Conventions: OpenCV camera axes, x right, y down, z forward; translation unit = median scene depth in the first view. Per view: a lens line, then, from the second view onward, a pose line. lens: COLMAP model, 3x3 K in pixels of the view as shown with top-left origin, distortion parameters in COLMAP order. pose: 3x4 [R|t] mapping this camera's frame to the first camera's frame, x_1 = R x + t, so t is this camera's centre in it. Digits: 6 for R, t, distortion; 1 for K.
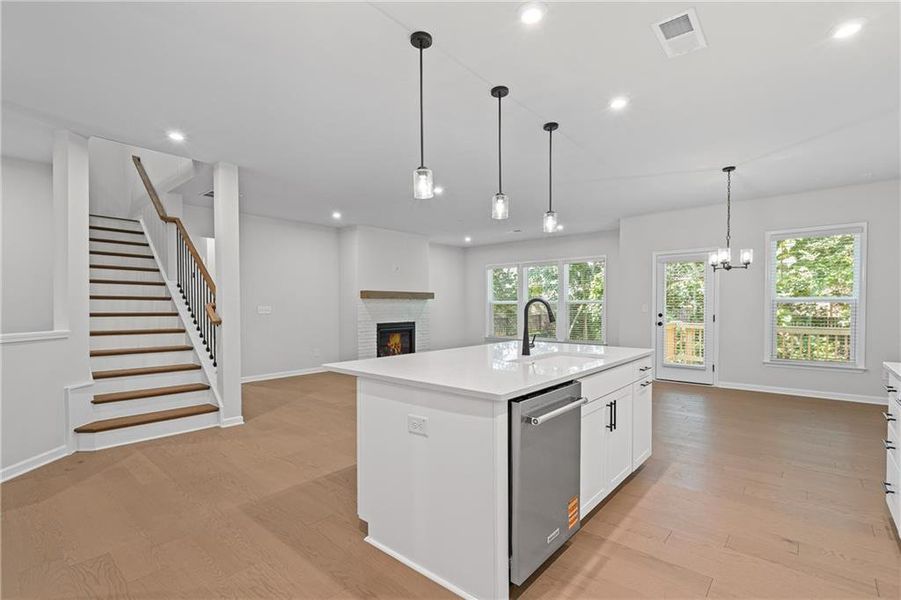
lens RADIAL K [[412.0, 0, 445.3], [0, 412.0, 304.4], [0, 0, 1]] dist [0.001867, -0.000467]
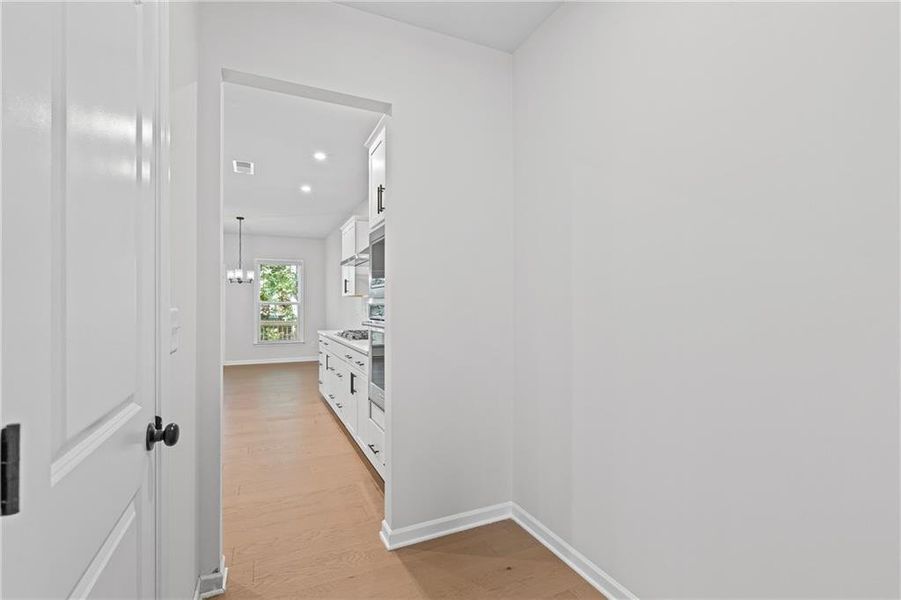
lens RADIAL K [[412.0, 0, 447.5], [0, 412.0, 305.1], [0, 0, 1]] dist [0.001867, -0.000467]
pose [[0.402122, 0.007368, 0.915557, -0.148955], [-0.006442, 0.999966, -0.005218, 0.000636], [-0.915564, -0.003800, 0.402155, -0.120839]]
